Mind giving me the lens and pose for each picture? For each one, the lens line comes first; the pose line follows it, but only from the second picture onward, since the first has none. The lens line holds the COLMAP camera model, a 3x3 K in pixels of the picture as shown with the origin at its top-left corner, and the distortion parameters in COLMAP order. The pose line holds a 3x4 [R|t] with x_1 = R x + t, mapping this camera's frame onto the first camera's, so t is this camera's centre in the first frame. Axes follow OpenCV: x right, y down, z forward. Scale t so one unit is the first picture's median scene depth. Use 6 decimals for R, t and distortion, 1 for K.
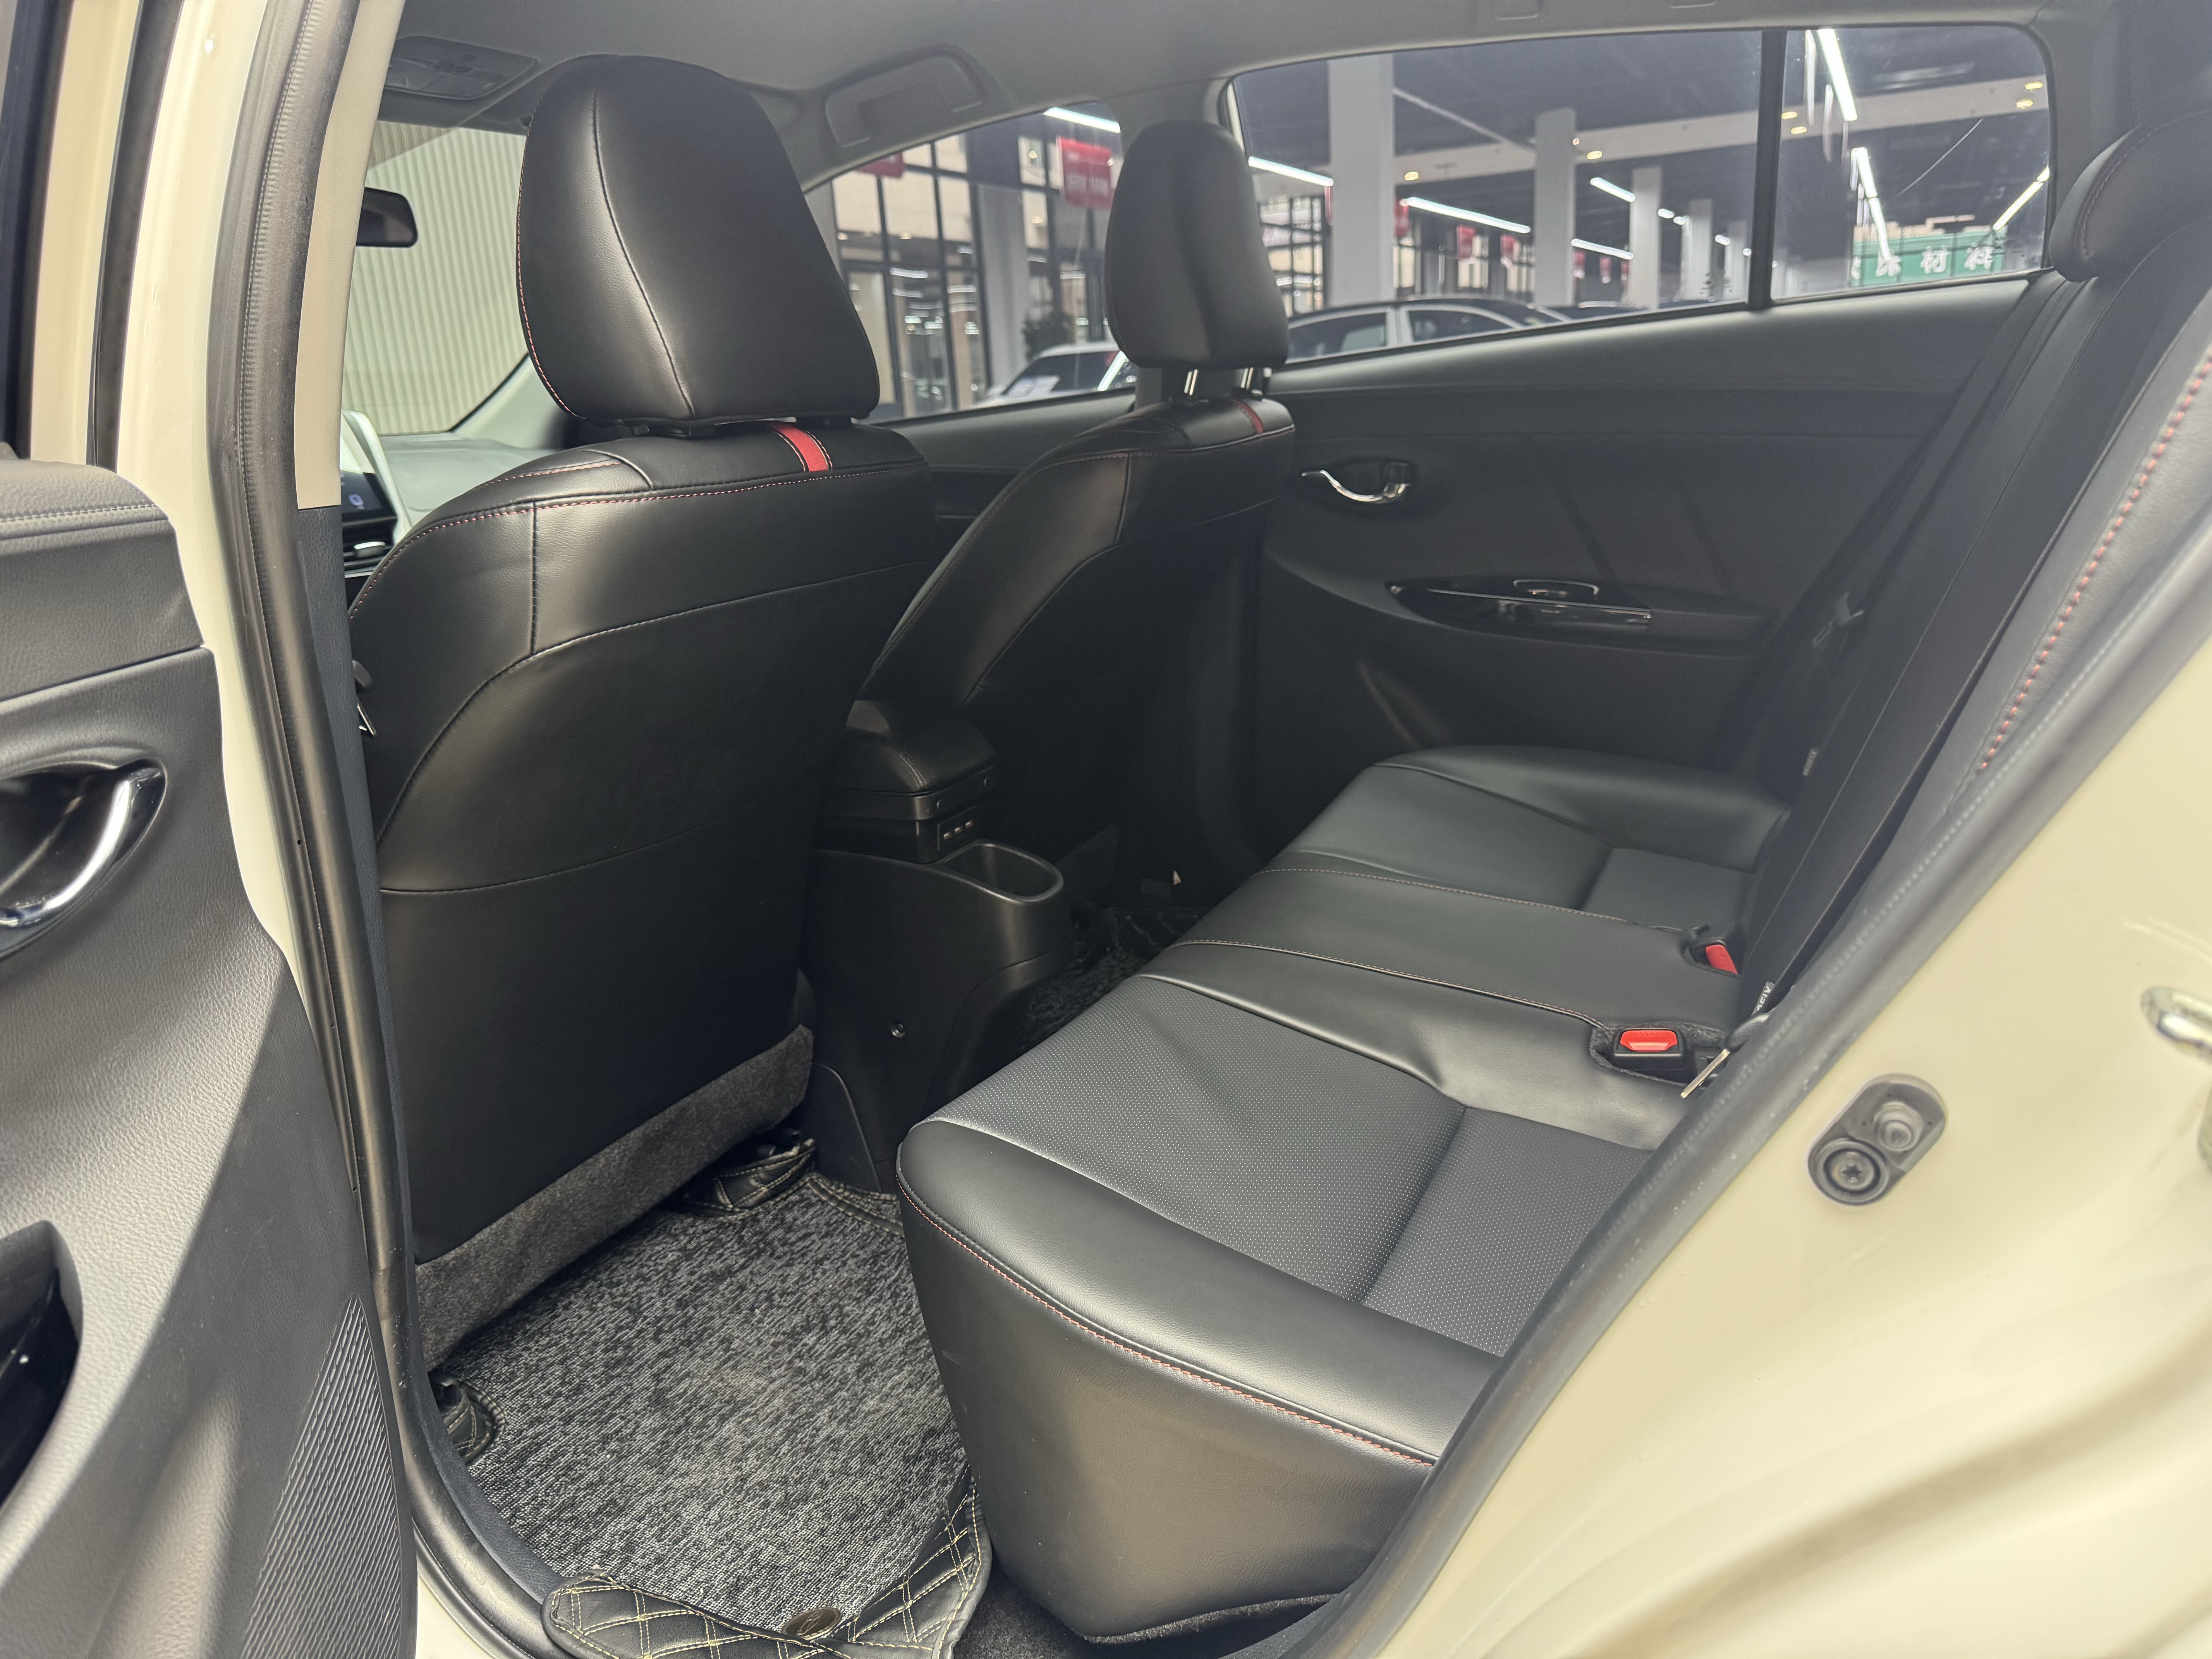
lens RADIAL K [[1556.5, 0, 1128.5], [0, 1556.5, 821.1], [0, 0, 1]] dist [0.186951, -0.329421]
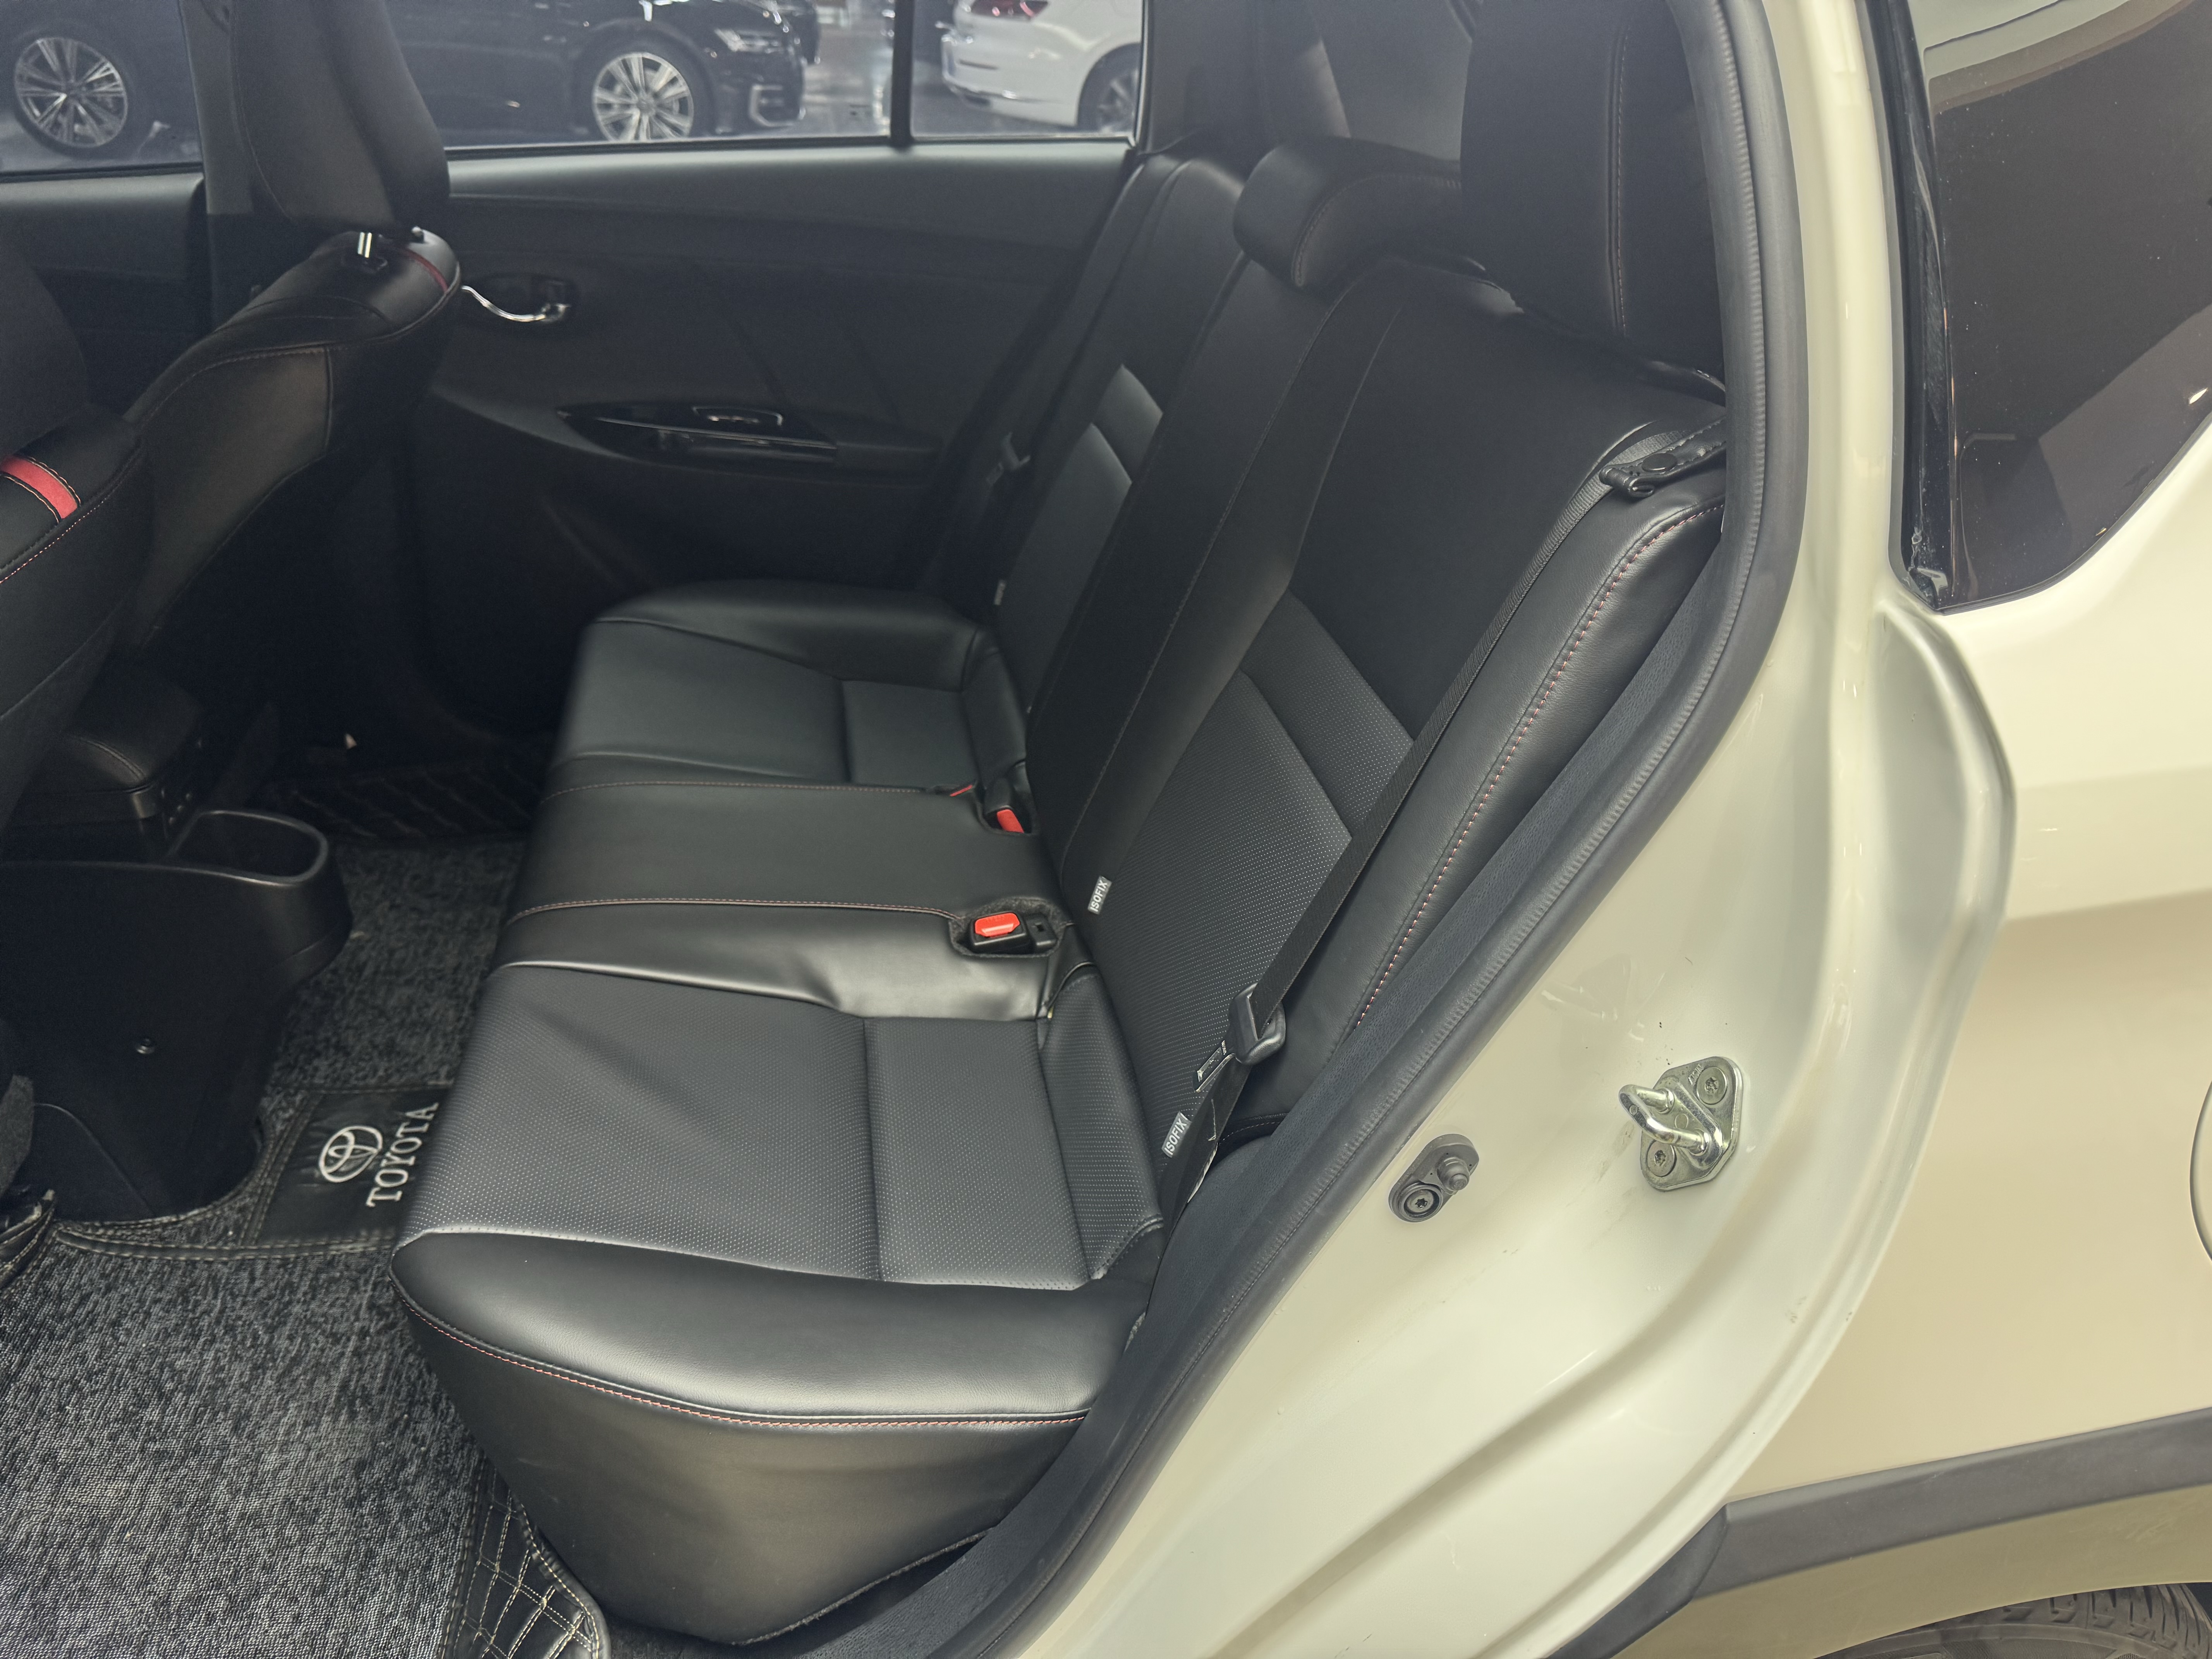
lens RADIAL K [[1543.3, 0, 1106.0], [0, 1543.3, 829.5], [0, 0, 1]] dist [0.088745, -0.065559]
pose [[0.825028, -0.196531, 0.529815, -0.169900], [0.074054, 0.967090, 0.243418, -0.174355], [-0.560218, -0.161592, 0.812431, 0.027017]]
